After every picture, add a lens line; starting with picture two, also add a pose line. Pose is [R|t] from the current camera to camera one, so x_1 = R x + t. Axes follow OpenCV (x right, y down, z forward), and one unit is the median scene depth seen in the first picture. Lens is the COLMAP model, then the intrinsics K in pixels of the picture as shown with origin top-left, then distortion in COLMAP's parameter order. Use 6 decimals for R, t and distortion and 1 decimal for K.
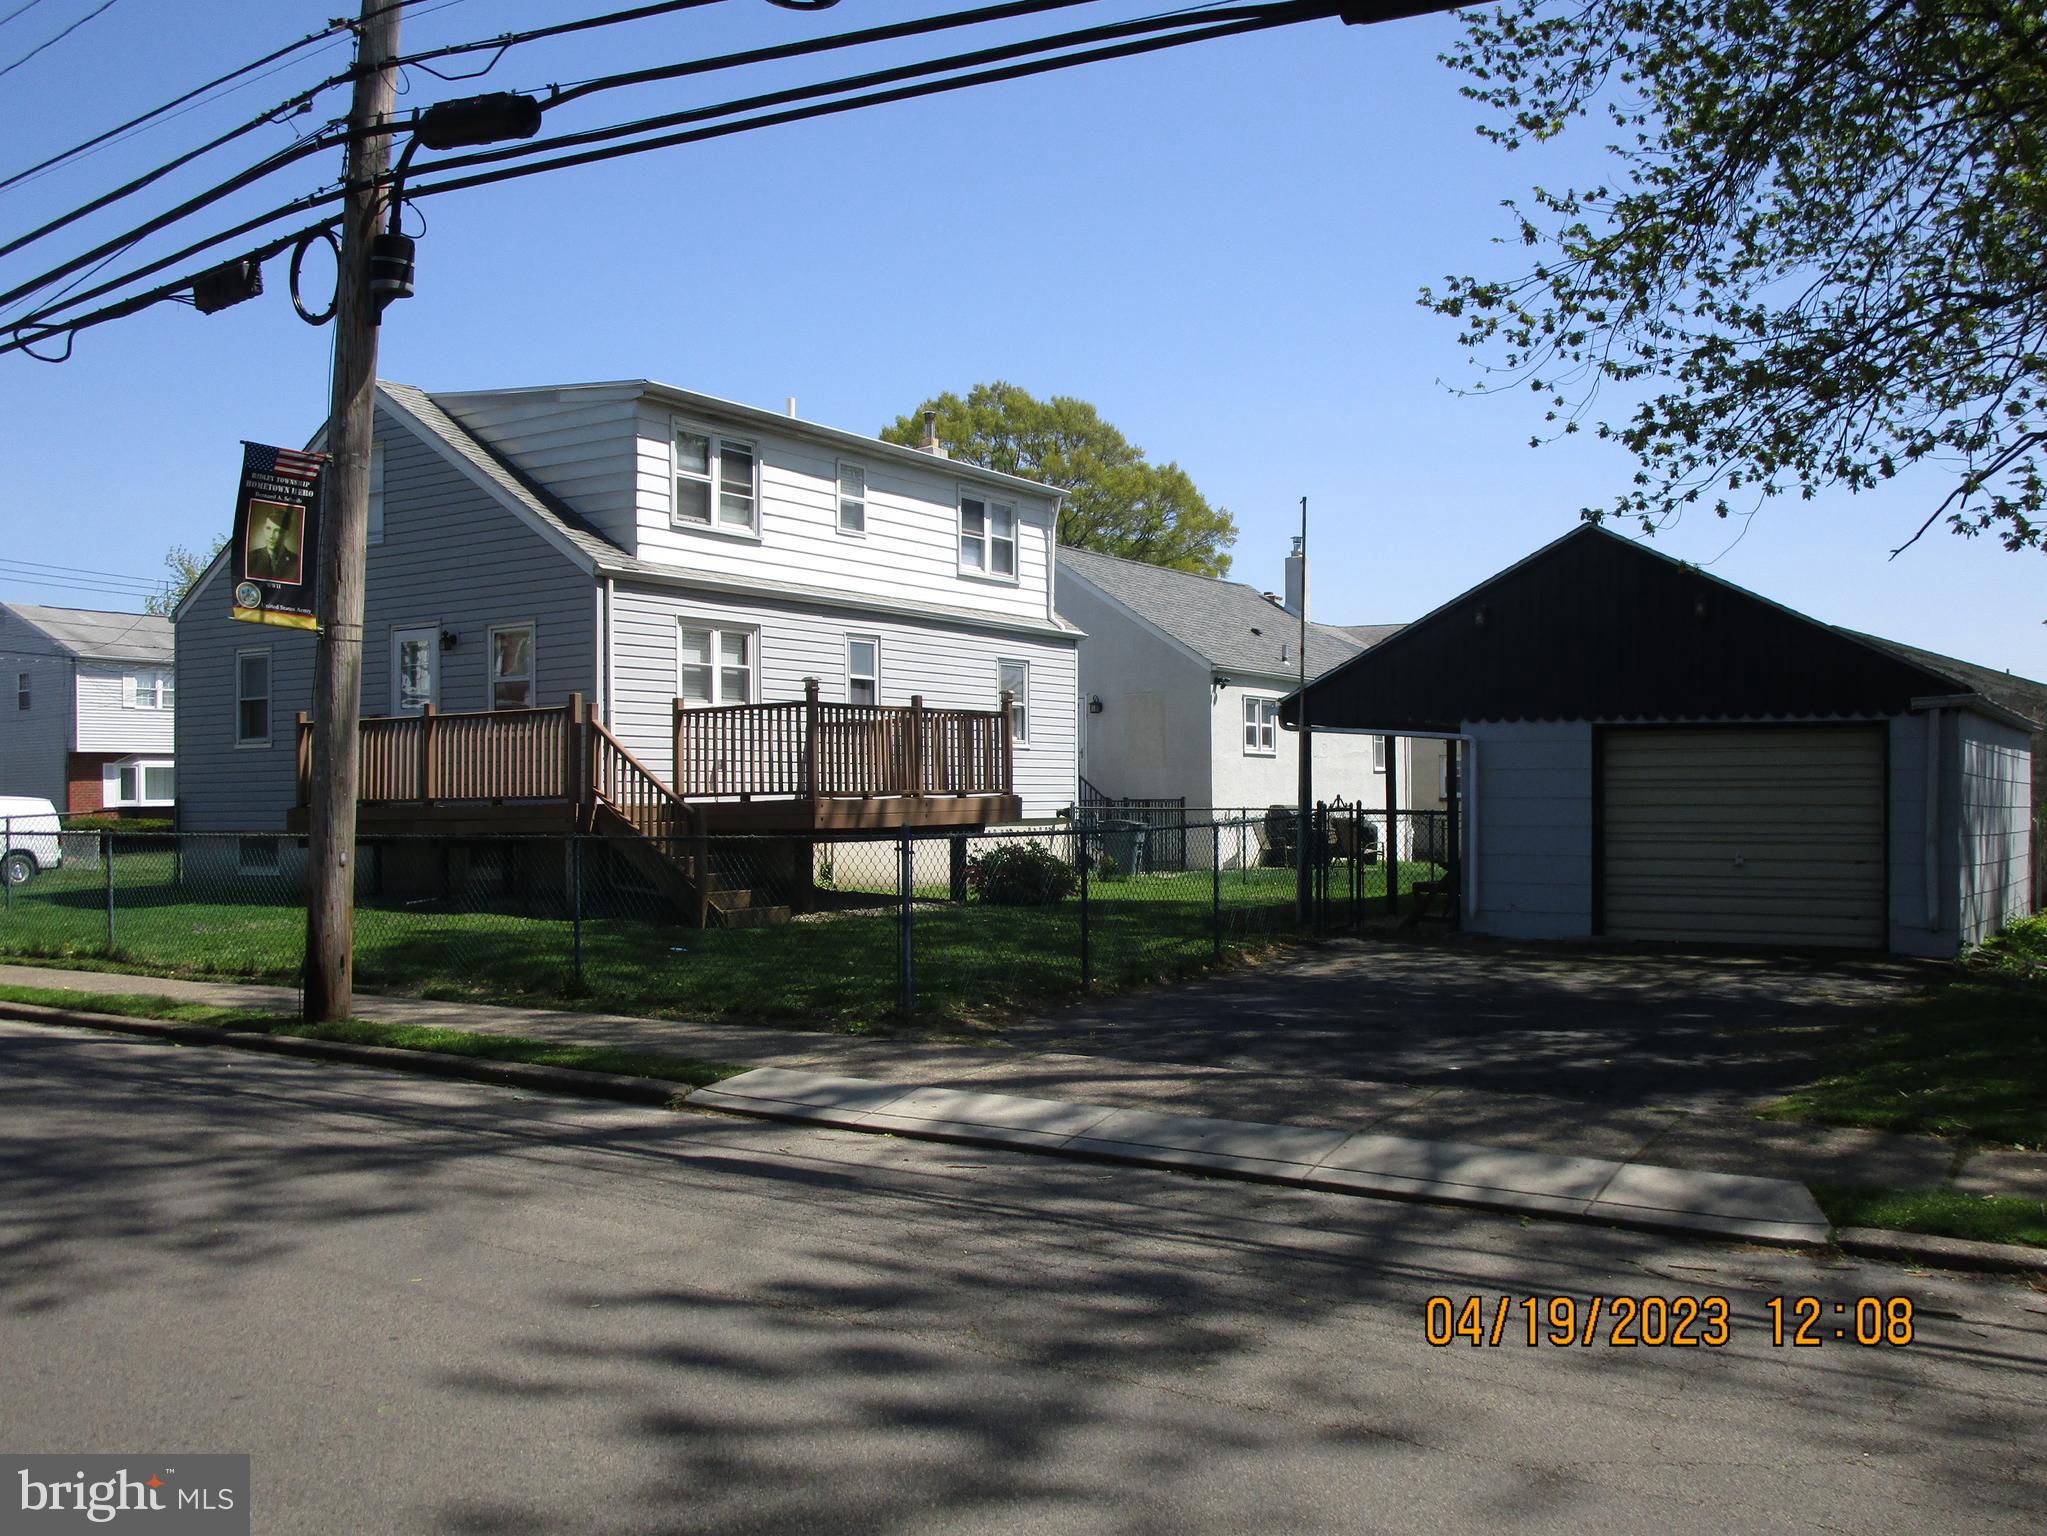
lens RADIAL K [[1724.3, 0, 1031.2], [0, 1724.3, 764.1], [0, 0, 1]] dist [-0.077171, 0.026260]
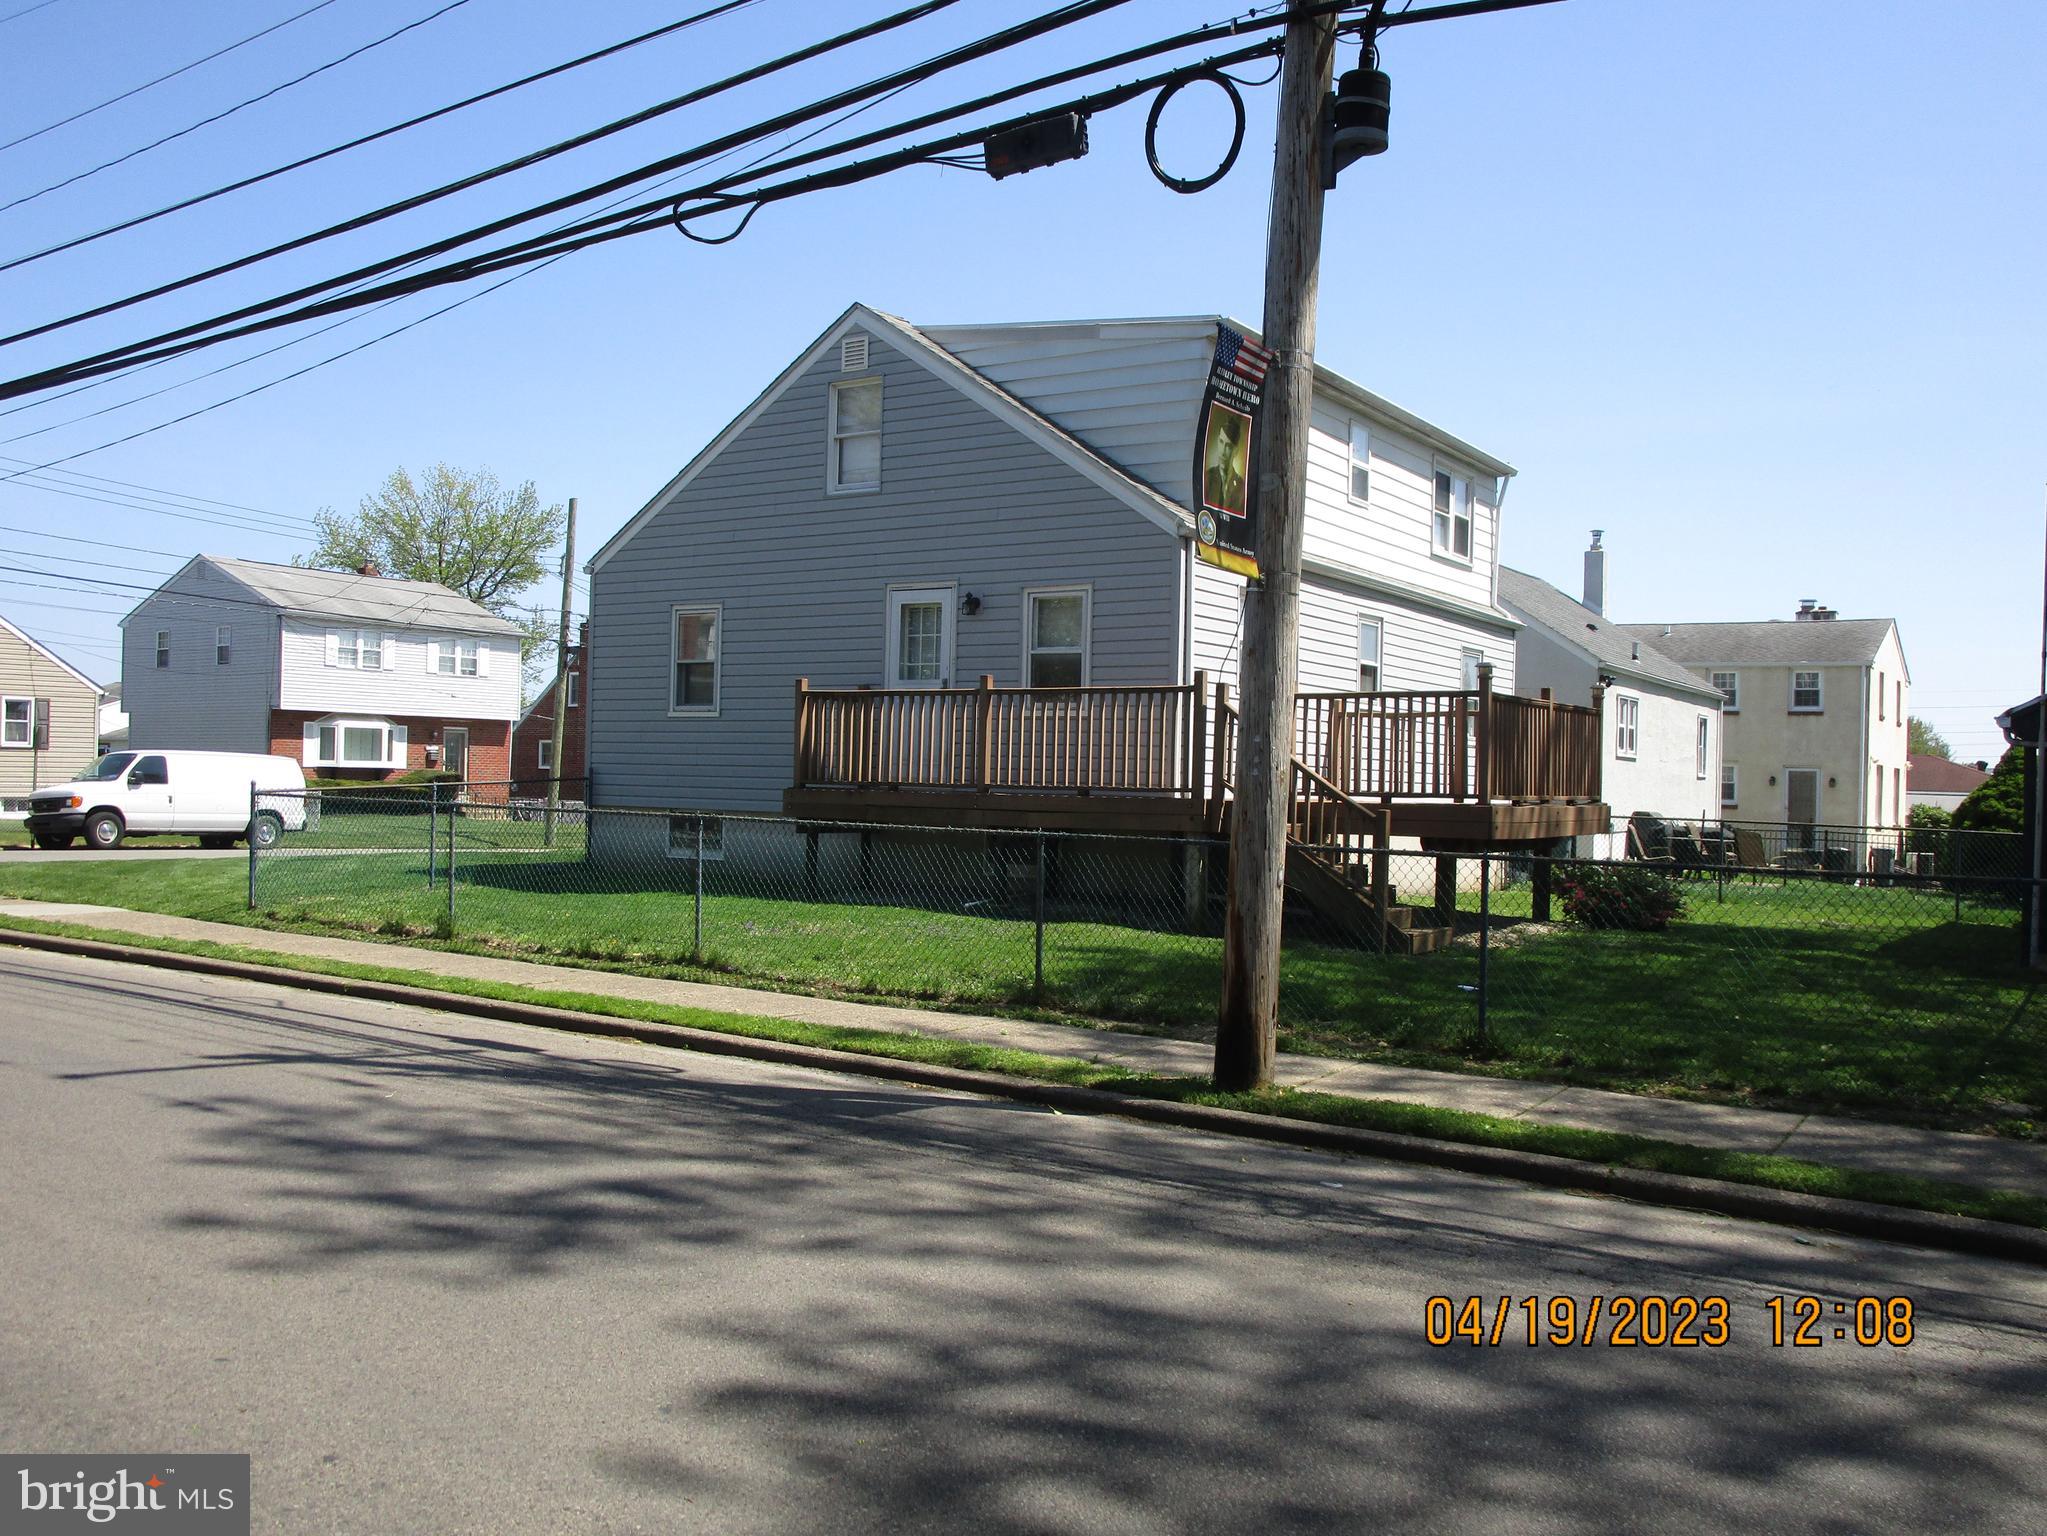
lens RADIAL K [[1690.9, 0, 1015.5], [0, 1690.9, 739.8], [0, 0, 1]] dist [-0.046946, 0.001451]
pose [[0.998600, 0.037427, -0.037392, -0.288382], [-0.037684, 0.999271, -0.006188, 0.002038], [0.037133, 0.007589, 0.999282, 0.134981]]
